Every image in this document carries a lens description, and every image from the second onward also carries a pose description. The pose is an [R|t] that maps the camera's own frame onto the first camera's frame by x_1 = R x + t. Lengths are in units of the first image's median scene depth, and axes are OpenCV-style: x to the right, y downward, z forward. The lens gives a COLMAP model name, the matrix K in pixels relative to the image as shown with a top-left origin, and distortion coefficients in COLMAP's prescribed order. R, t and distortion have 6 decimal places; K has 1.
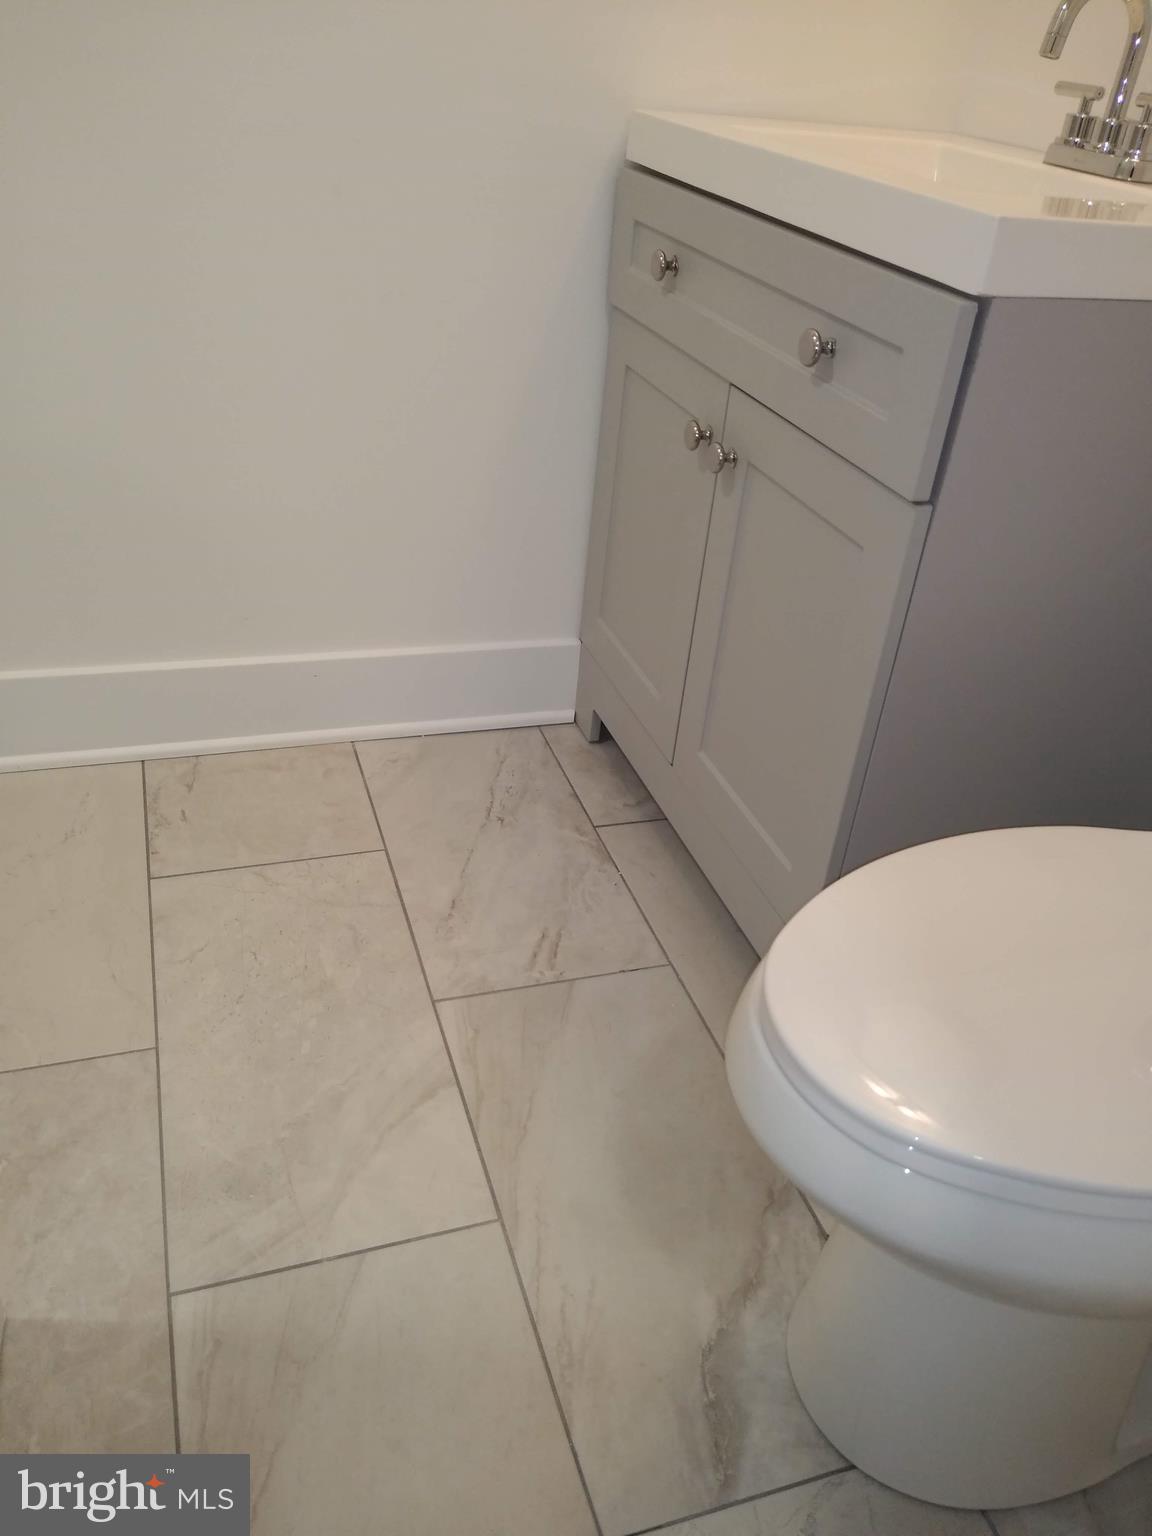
lens RADIAL K [[1195.5, 0, 581.1], [0, 1195.5, 774.8], [0, 0, 1]] dist [0.097042, -0.161945]
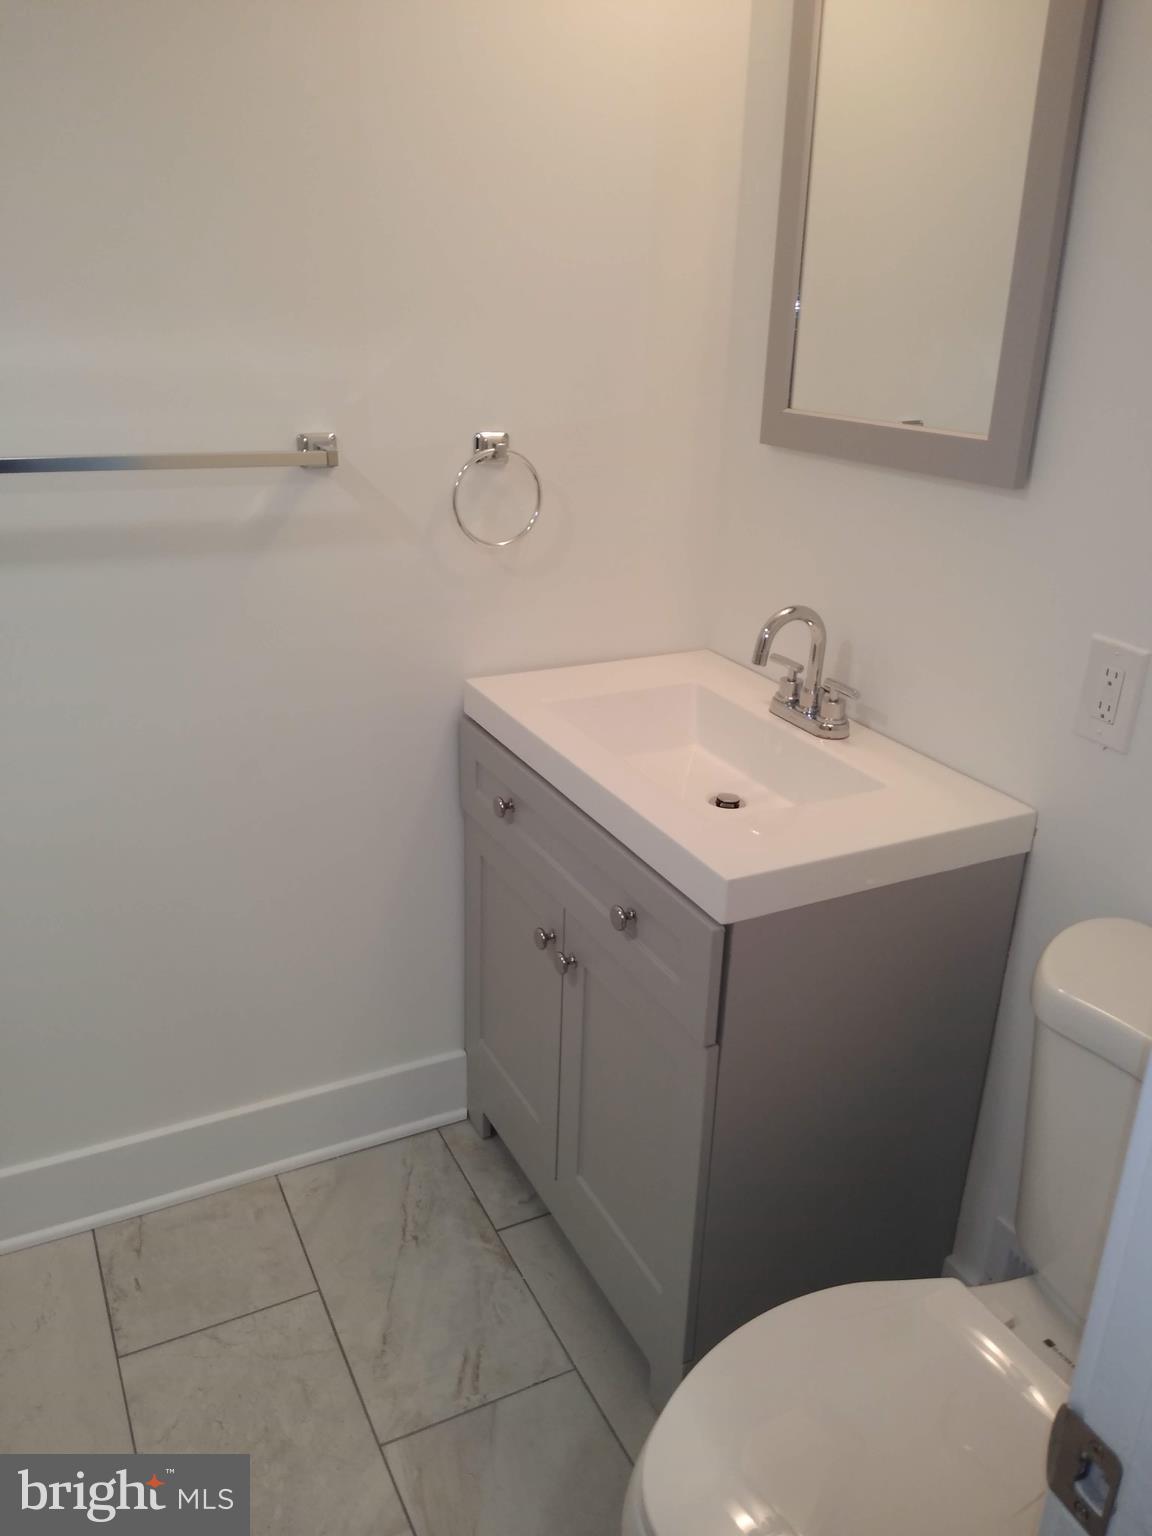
lens RADIAL K [[1195.5, 0, 581.1], [0, 1195.5, 774.8], [0, 0, 1]] dist [0.097042, -0.161945]
pose [[0.987352, -0.108166, 0.115915, 0.004604], [0.125491, 0.980003, -0.154423, -0.220516], [-0.096894, 0.167016, 0.981181, -0.262832]]
